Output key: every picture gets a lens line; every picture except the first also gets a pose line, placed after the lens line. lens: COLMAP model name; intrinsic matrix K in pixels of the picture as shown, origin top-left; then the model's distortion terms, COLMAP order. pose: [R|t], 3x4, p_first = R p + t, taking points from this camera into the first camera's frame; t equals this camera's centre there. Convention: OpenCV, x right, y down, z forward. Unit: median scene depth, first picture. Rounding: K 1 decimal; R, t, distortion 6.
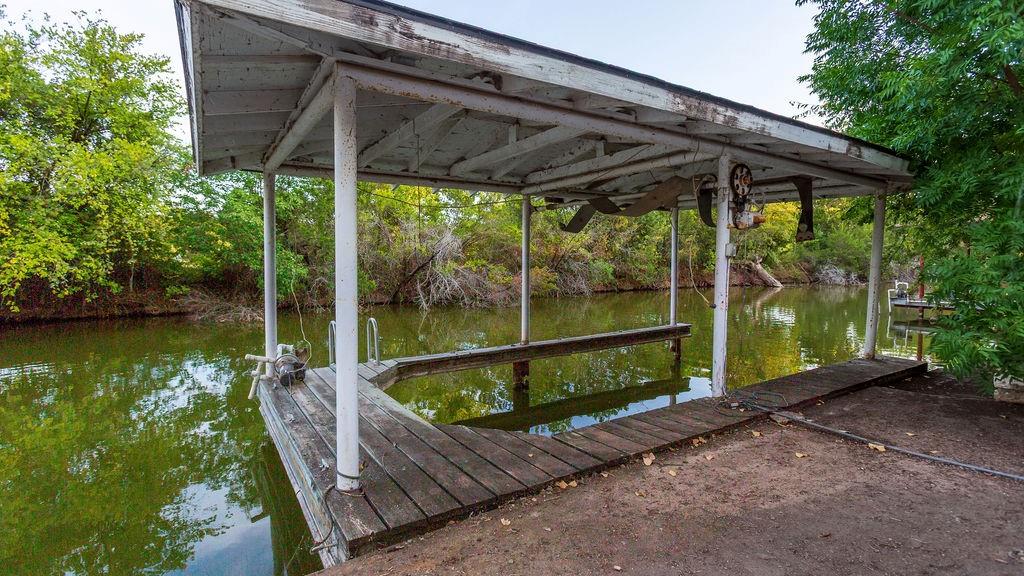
lens RADIAL K [[524.0, 0, 512.0], [0, 524.0, 288.0], [0, 0, 1]] dist [-0.007151, -0.000070]
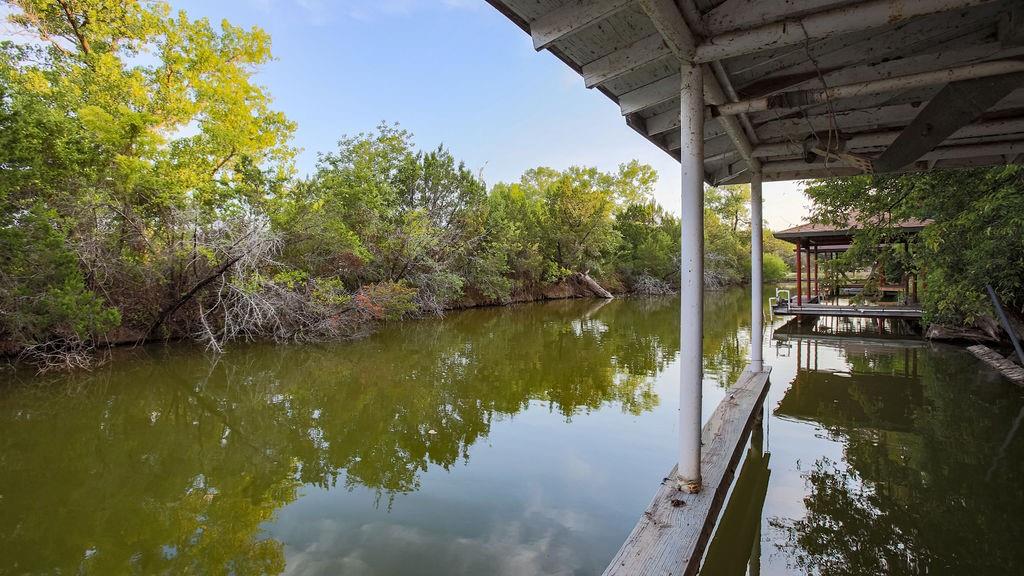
lens RADIAL K [[524.0, 0, 512.0], [0, 524.0, 288.0], [0, 0, 1]] dist [-0.007151, -0.000070]
pose [[0.919377, -0.021288, 0.392801, -0.075929], [0.032696, 0.999215, -0.022374, -0.007487], [-0.392017, 0.033414, 0.919351, 0.262910]]
